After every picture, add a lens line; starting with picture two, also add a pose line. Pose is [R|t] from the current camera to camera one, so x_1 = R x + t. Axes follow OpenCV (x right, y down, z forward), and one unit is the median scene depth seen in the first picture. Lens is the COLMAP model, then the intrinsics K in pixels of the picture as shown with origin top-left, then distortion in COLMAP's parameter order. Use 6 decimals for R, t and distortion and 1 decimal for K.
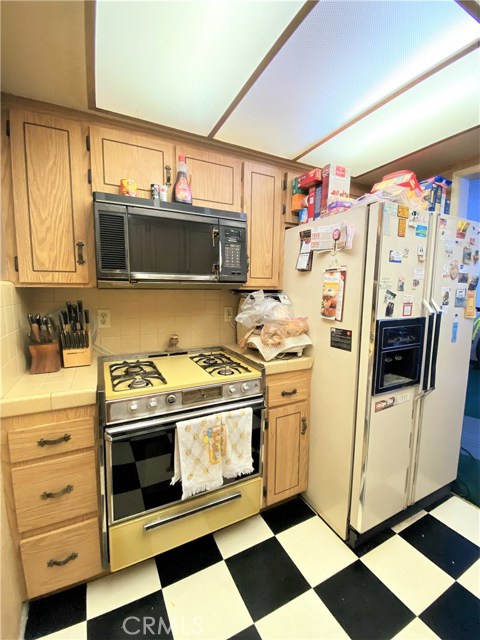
lens RADIAL K [[282.7, 0, 240.0], [0, 282.7, 320.0], [0, 0, 1]] dist [-0.024109, -0.000109]
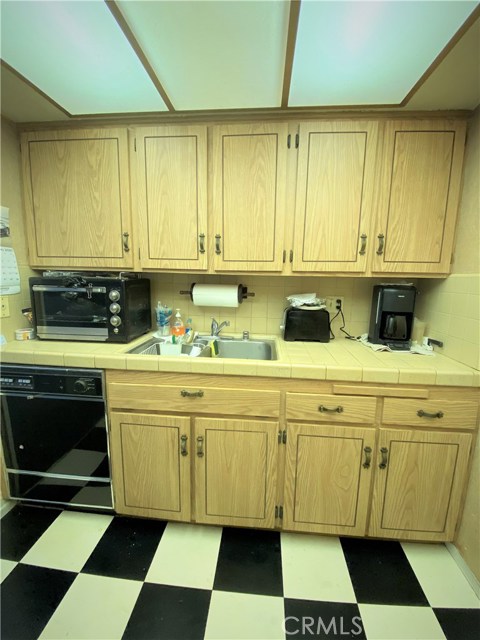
lens RADIAL K [[282.7, 0, 240.0], [0, 282.7, 320.0], [0, 0, 1]] dist [-0.024109, -0.000109]
pose [[0.829773, 0.104574, -0.548217, 0.330879], [-0.083364, 0.994492, 0.063524, -0.017444], [0.551840, -0.007009, 0.833920, 0.173104]]
